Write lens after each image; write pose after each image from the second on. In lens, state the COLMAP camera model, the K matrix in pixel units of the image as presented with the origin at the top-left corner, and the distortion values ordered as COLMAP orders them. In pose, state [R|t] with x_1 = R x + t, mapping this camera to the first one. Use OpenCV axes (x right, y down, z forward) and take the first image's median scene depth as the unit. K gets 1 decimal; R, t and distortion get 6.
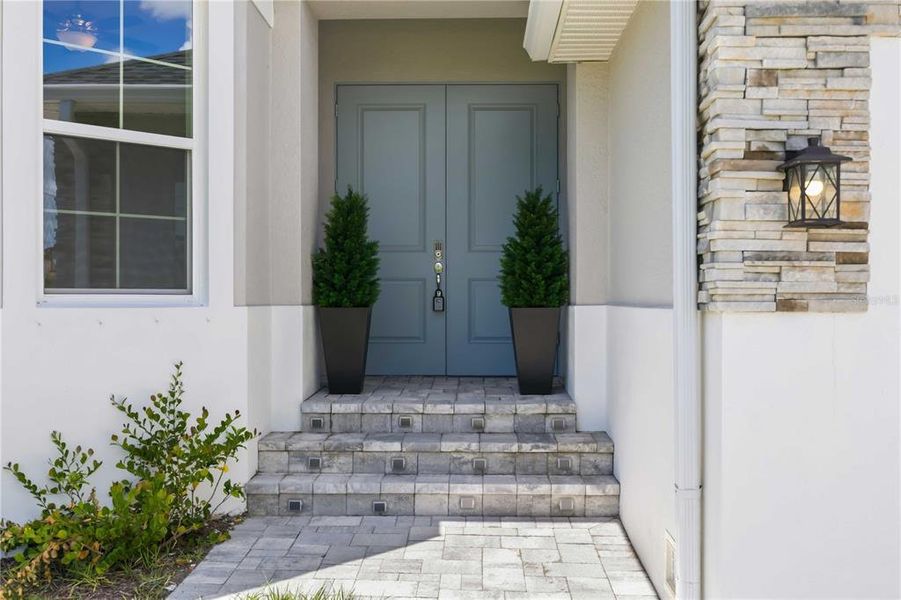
lens RADIAL K [[879.7, 0, 448.4], [0, 879.7, 301.9], [0, 0, 1]] dist [-0.021640, 0.000000]
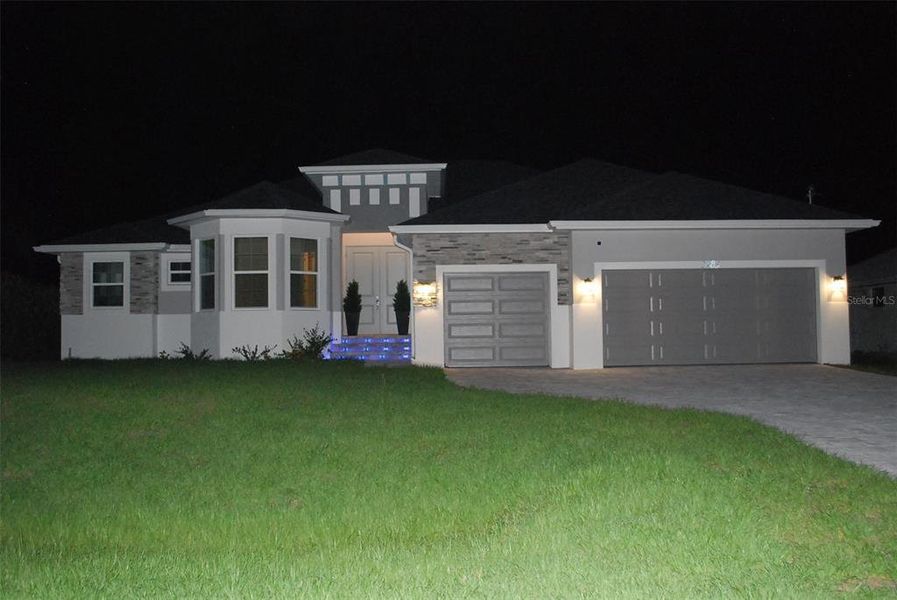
lens RADIAL K [[875.8, 0, 444.5], [0, 875.8, 300.9], [0, 0, 1]] dist [-0.021640, 0.000000]
pose [[0.999442, -0.012256, 0.031077, 0.193389], [0.013511, 0.999088, -0.040516, 0.139567], [-0.030552, 0.040913, 0.998695, -3.287288]]
